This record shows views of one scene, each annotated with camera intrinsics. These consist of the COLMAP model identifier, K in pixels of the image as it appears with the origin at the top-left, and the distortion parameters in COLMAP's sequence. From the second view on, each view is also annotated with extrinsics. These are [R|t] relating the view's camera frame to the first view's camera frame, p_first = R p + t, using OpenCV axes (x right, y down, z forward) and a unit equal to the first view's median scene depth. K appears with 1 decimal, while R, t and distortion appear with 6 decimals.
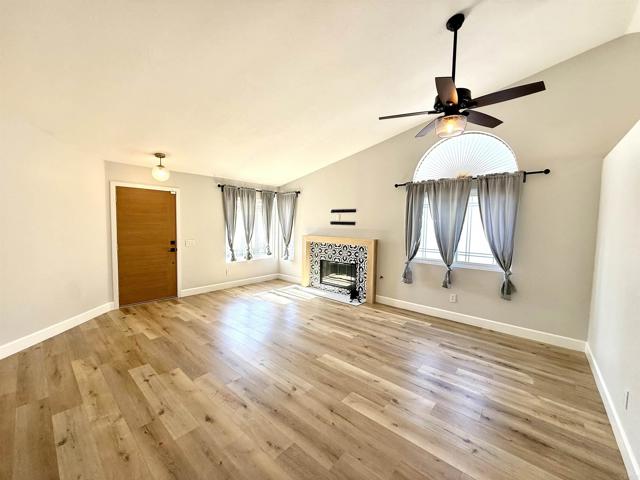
lens RADIAL K [[256.3, 0, 317.5], [0, 256.3, 239.4], [0, 0, 1]] dist [0.001342, -0.000214]
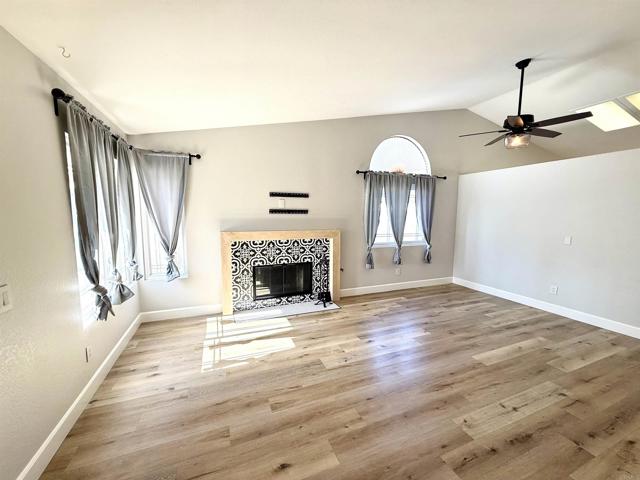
lens RADIAL K [[256.3, 0, 317.5], [0, 256.3, 239.4], [0, 0, 1]] dist [0.001342, -0.000214]
pose [[0.453630, -0.107392, 0.884696, -0.647153], [0.057765, 0.994169, 0.091061, -0.054685], [-0.889316, 0.009796, 0.457188, 0.705528]]
